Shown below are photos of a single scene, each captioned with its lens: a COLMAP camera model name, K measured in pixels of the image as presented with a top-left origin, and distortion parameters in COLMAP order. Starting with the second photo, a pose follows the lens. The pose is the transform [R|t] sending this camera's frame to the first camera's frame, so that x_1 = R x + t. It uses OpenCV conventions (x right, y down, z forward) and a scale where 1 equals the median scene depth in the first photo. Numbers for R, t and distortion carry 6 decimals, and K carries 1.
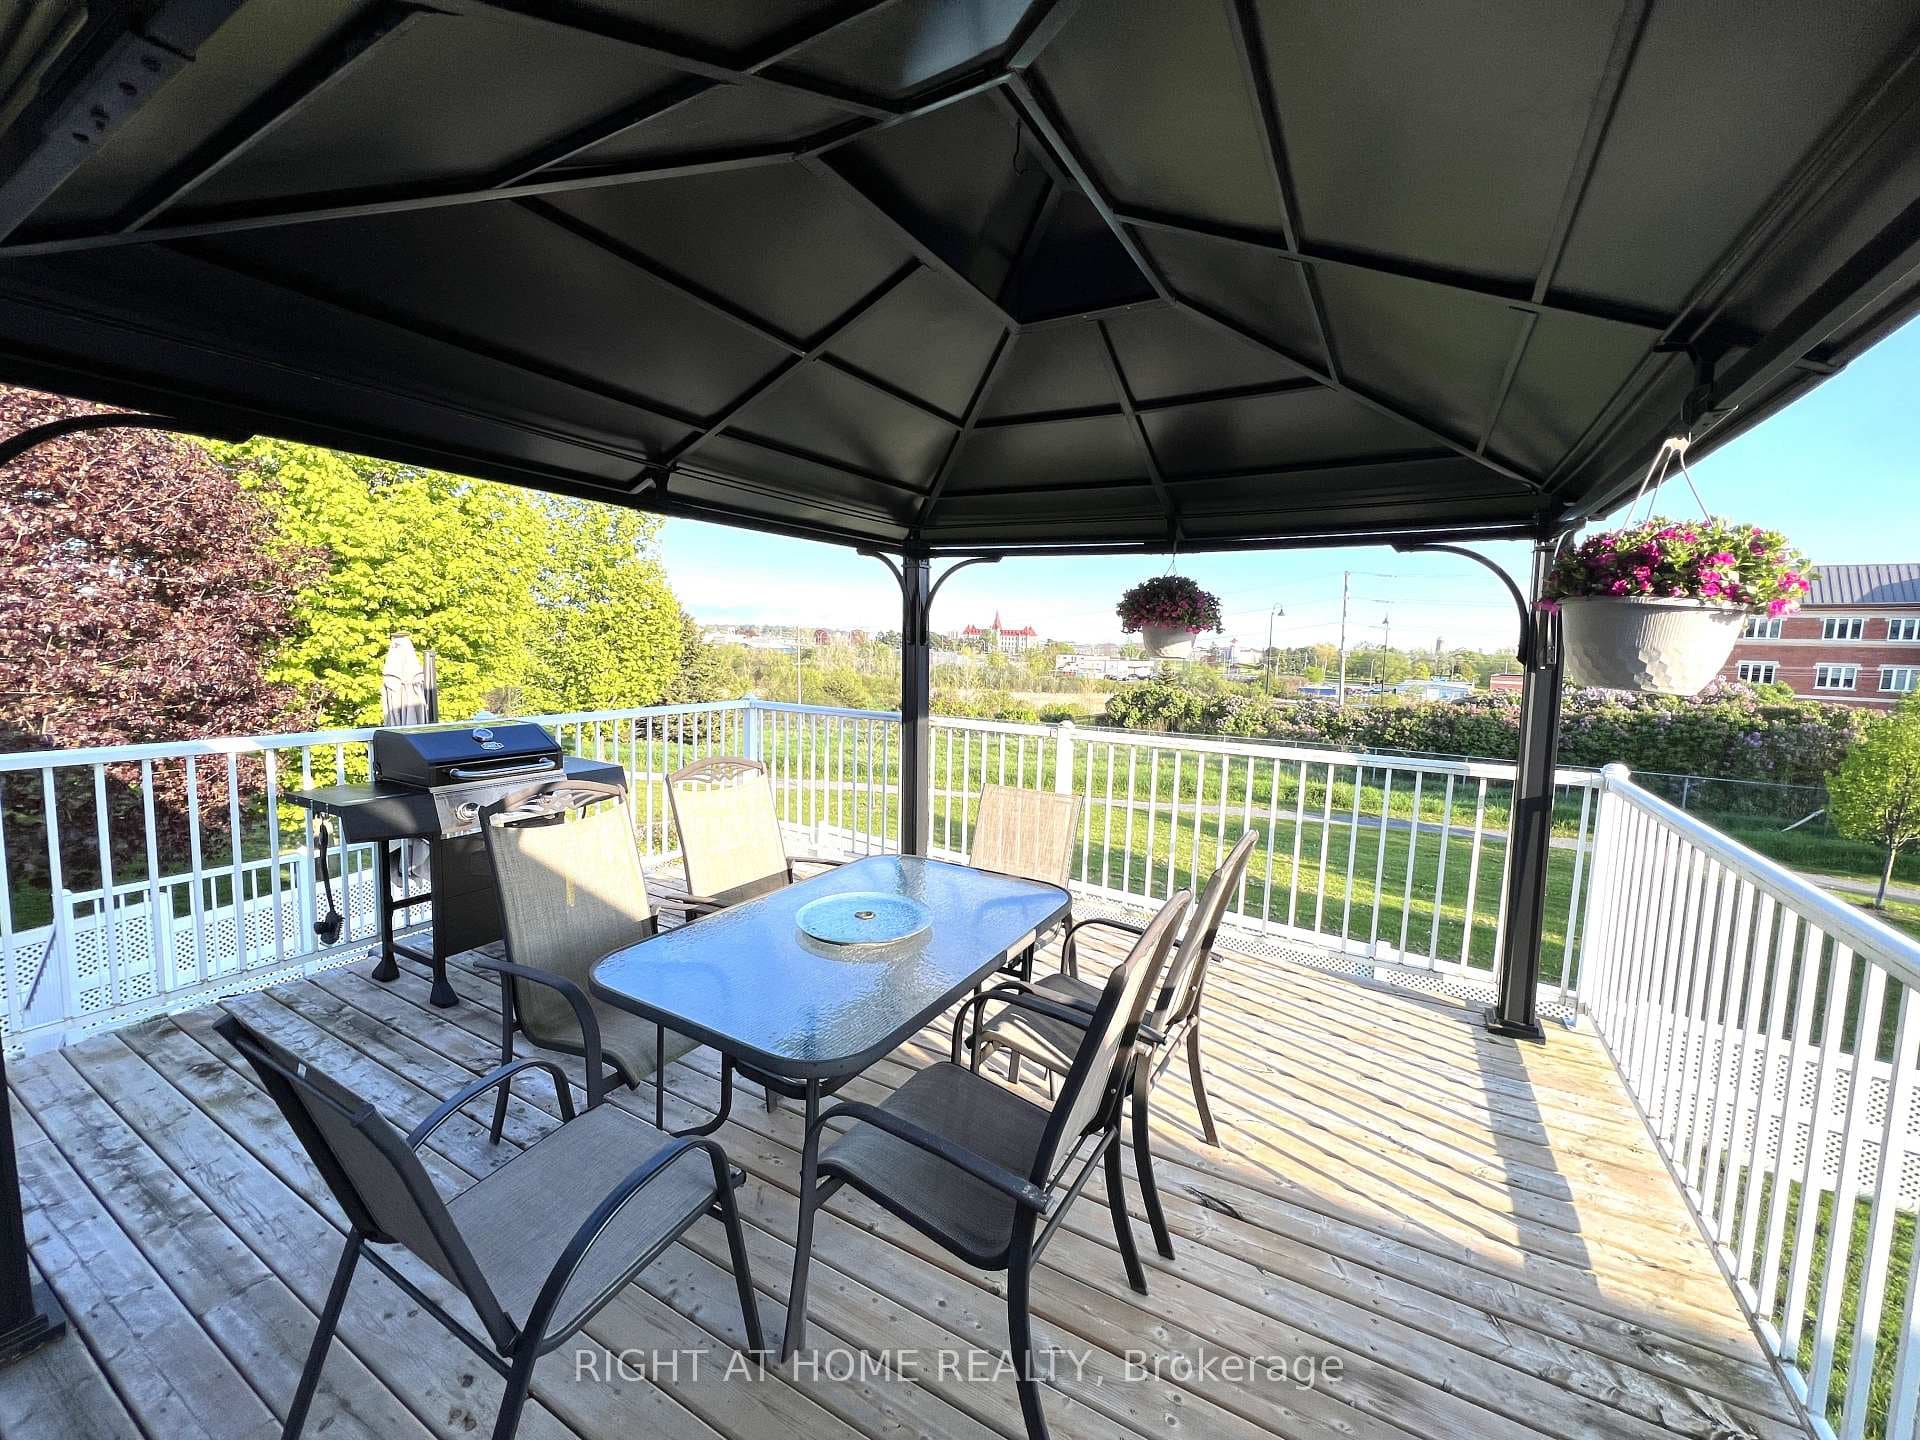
lens RADIAL K [[768.9, 0, 959.6], [0, 768.9, 719.5], [0, 0, 1]] dist [-0.000932, -0.000002]
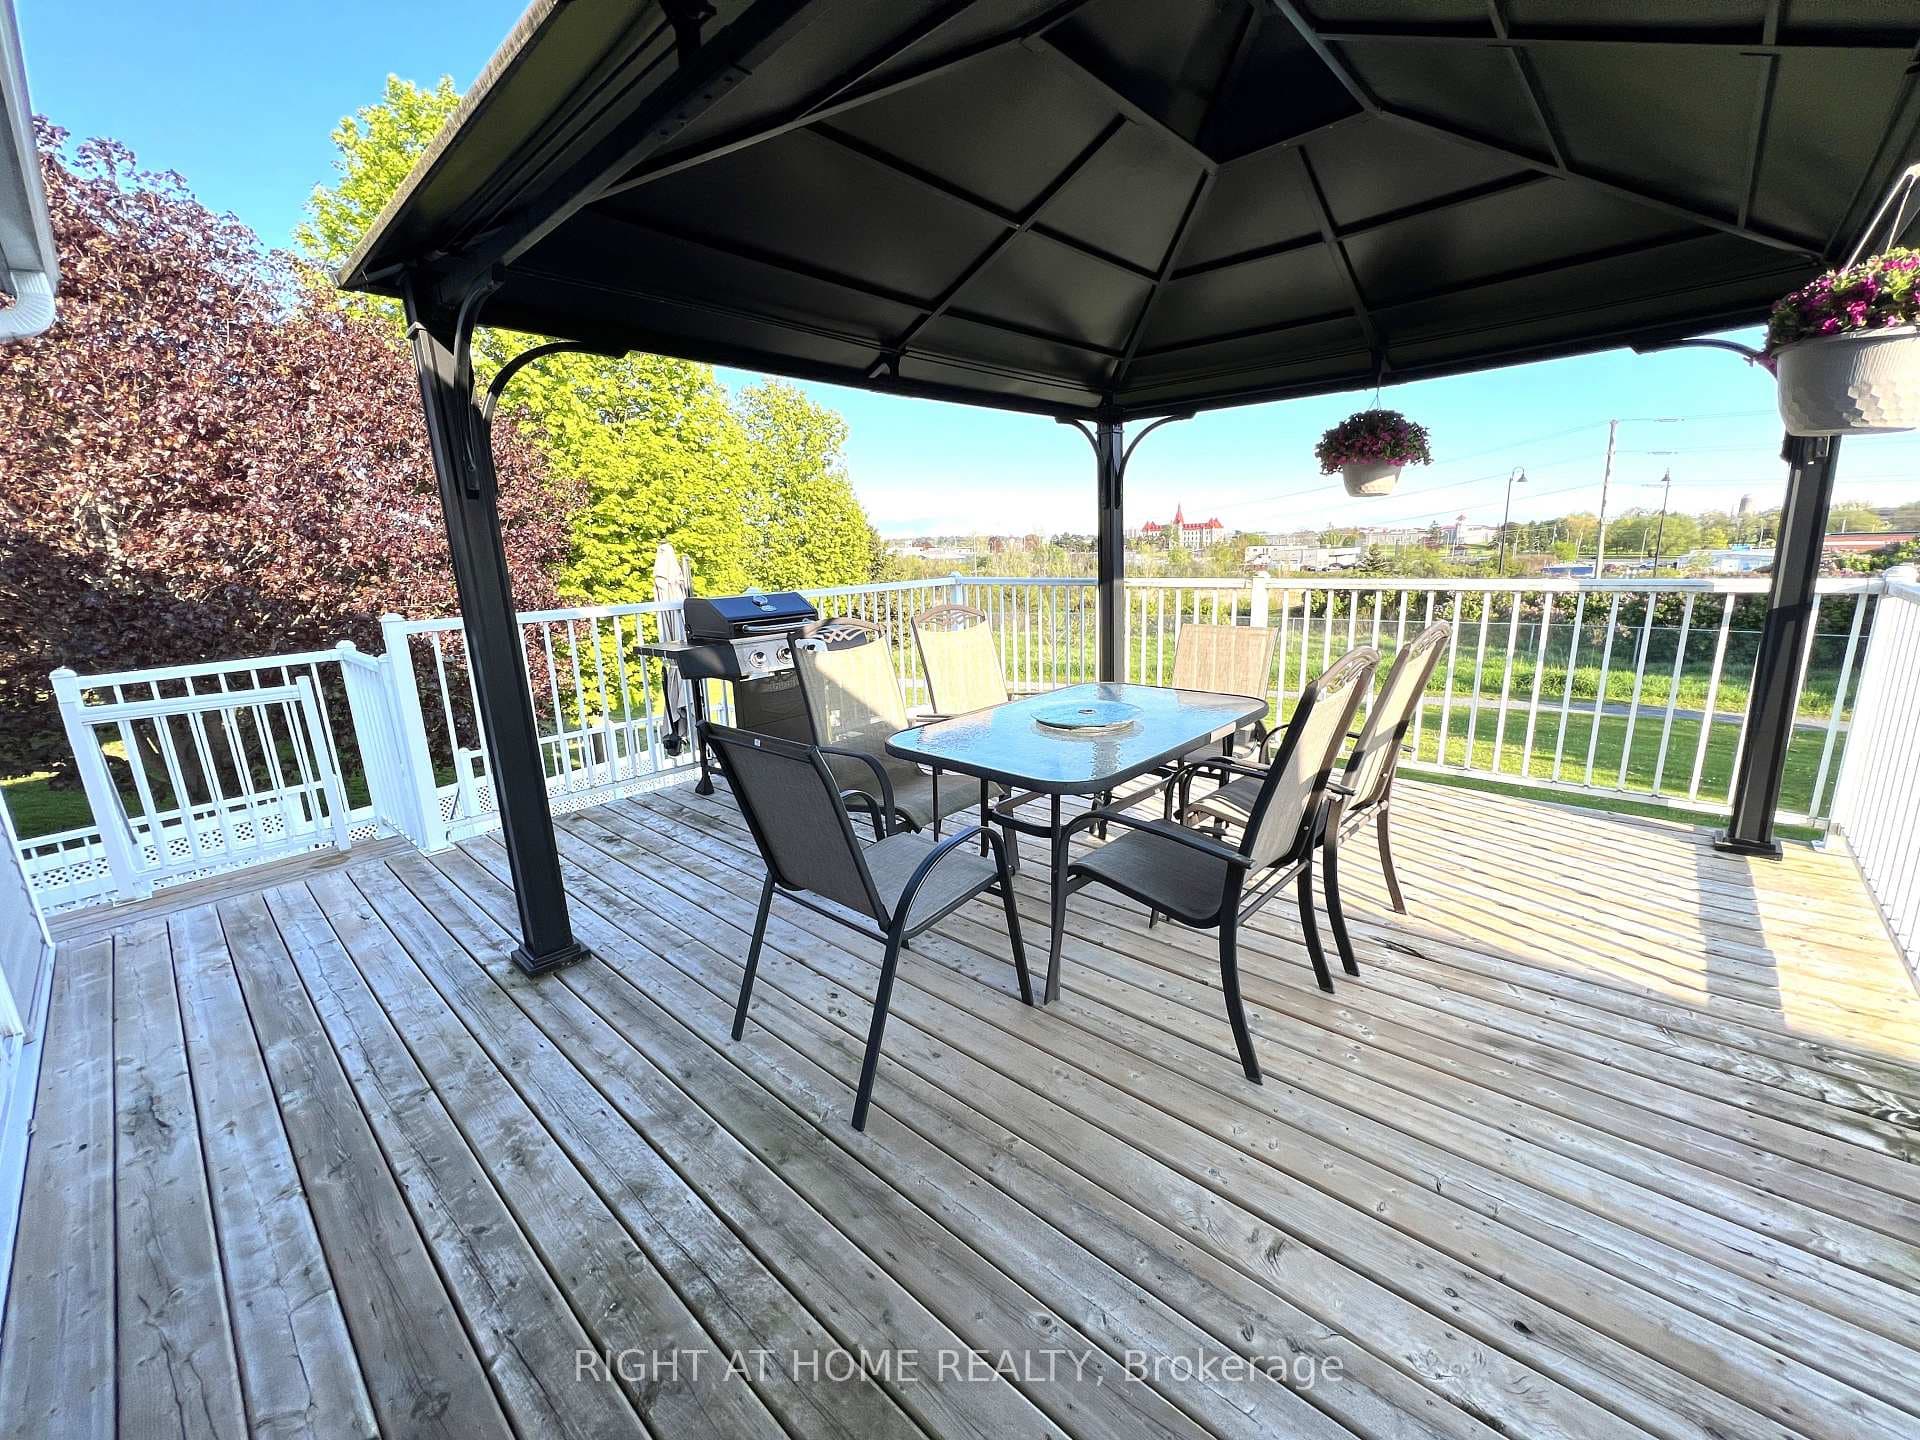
lens RADIAL K [[768.9, 0, 959.6], [0, 768.9, 719.5], [0, 0, 1]] dist [-0.000932, -0.000002]
pose [[0.973261, -0.013341, -0.229315, -0.033425], [0.041011, 0.992364, 0.116323, 0.096758], [0.226012, -0.122617, 0.966377, -0.176672]]
